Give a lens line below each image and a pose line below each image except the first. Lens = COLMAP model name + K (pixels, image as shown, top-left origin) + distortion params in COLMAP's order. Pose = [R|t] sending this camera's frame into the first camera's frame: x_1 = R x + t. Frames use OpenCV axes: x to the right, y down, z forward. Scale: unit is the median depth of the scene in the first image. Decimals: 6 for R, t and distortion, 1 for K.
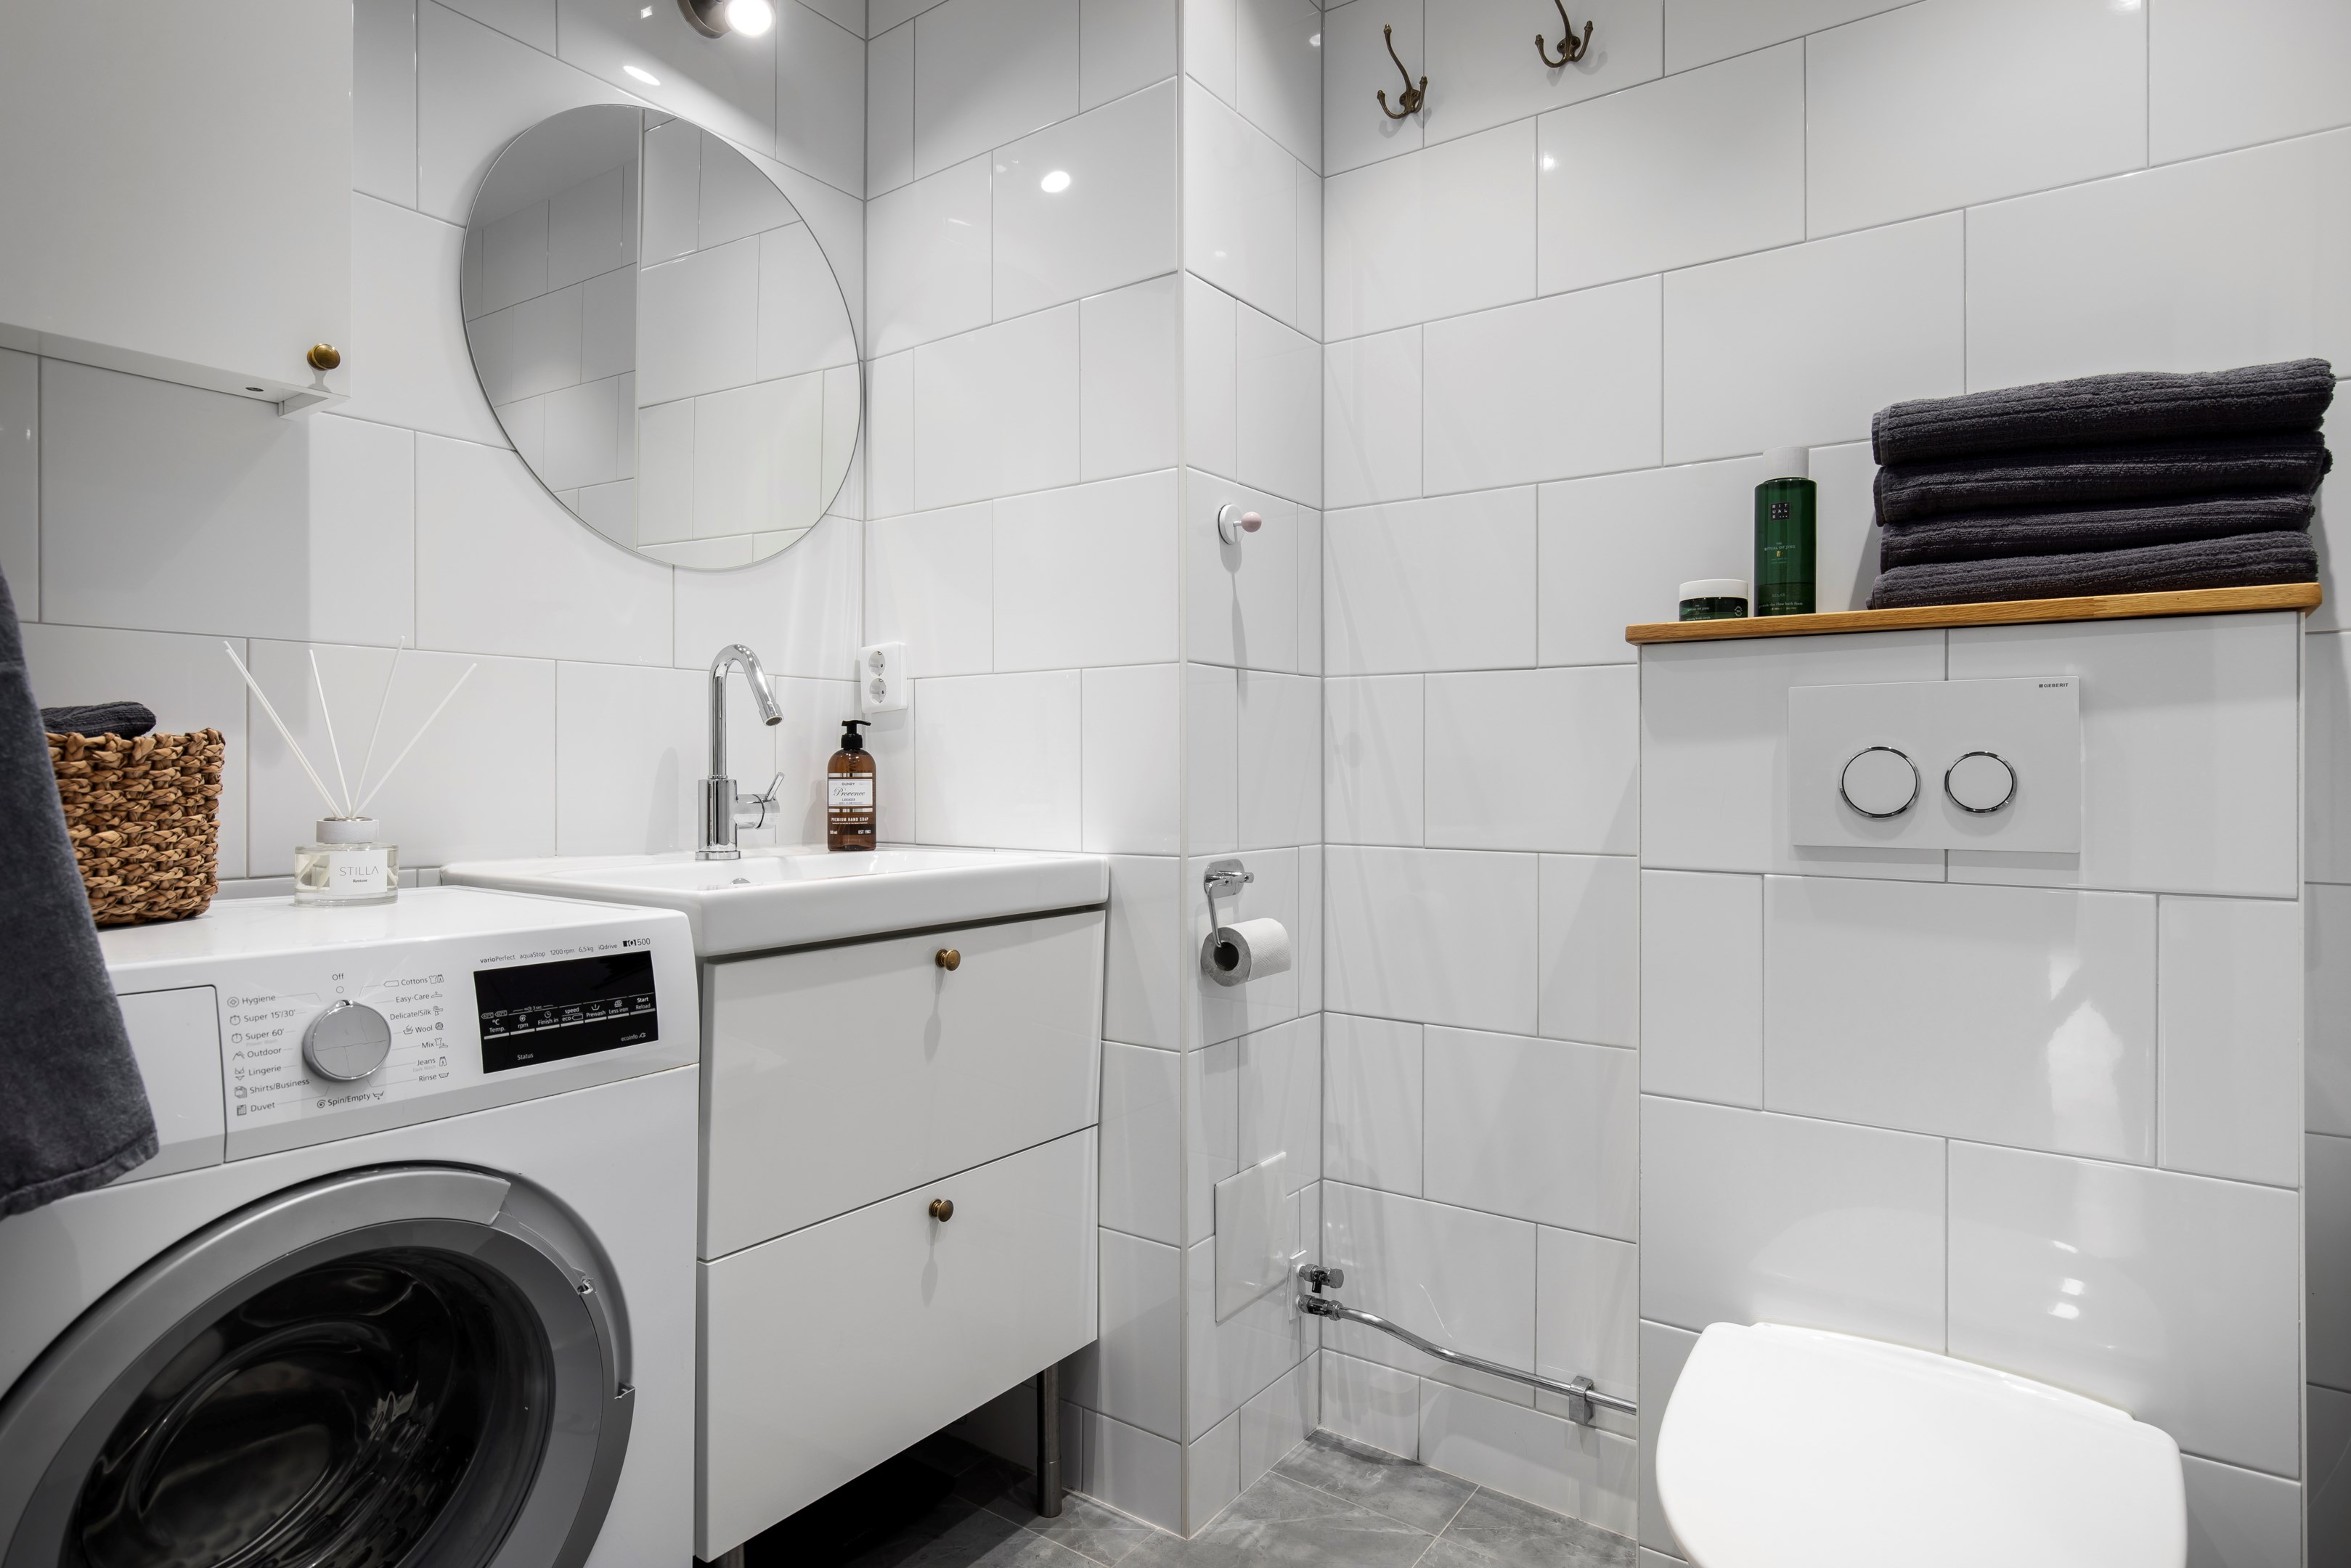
lens RADIAL K [[1301.5, 0, 1174.2], [0, 1301.5, 763.7], [0, 0, 1]] dist [0.005904, -0.003068]
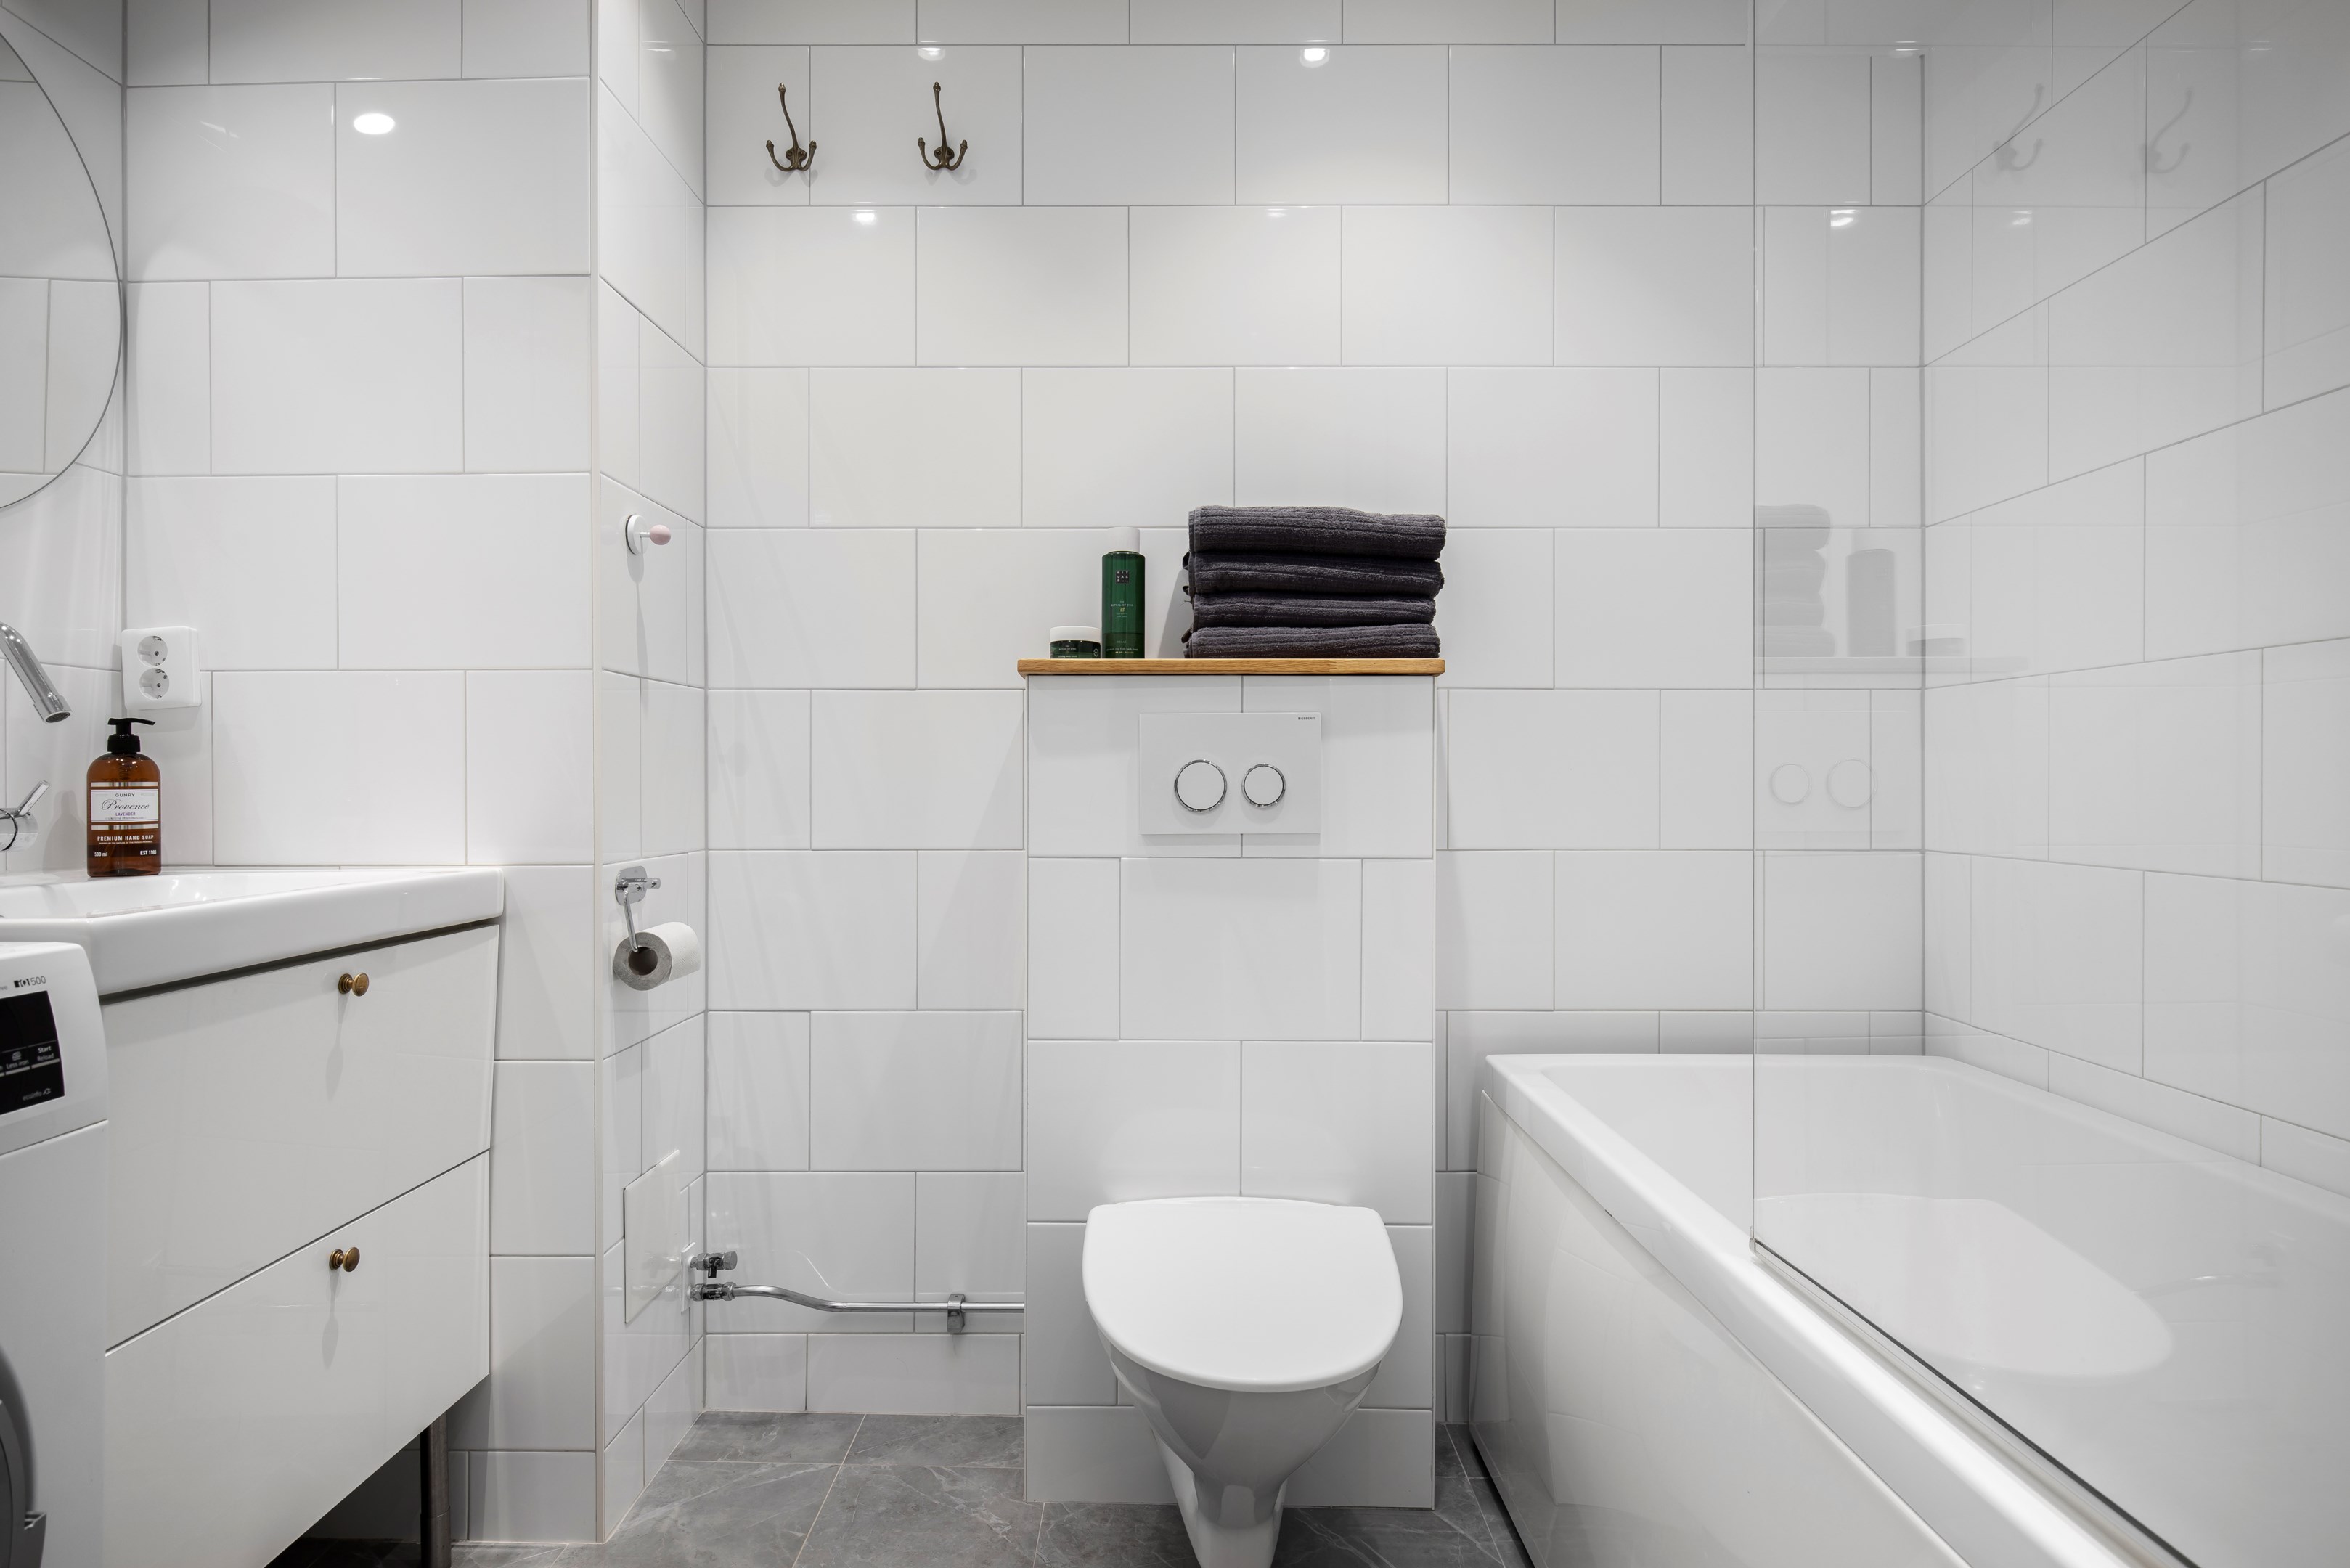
lens RADIAL K [[1301.0, 0, 1169.4], [0, 1301.0, 790.2], [0, 0, 1]] dist [0.005904, -0.003068]
pose [[0.814431, -0.004444, 0.580243, -0.210742], [-0.000800, 0.999961, 0.008781, 0.005202], [-0.580259, -0.007616, 0.814396, -0.066186]]
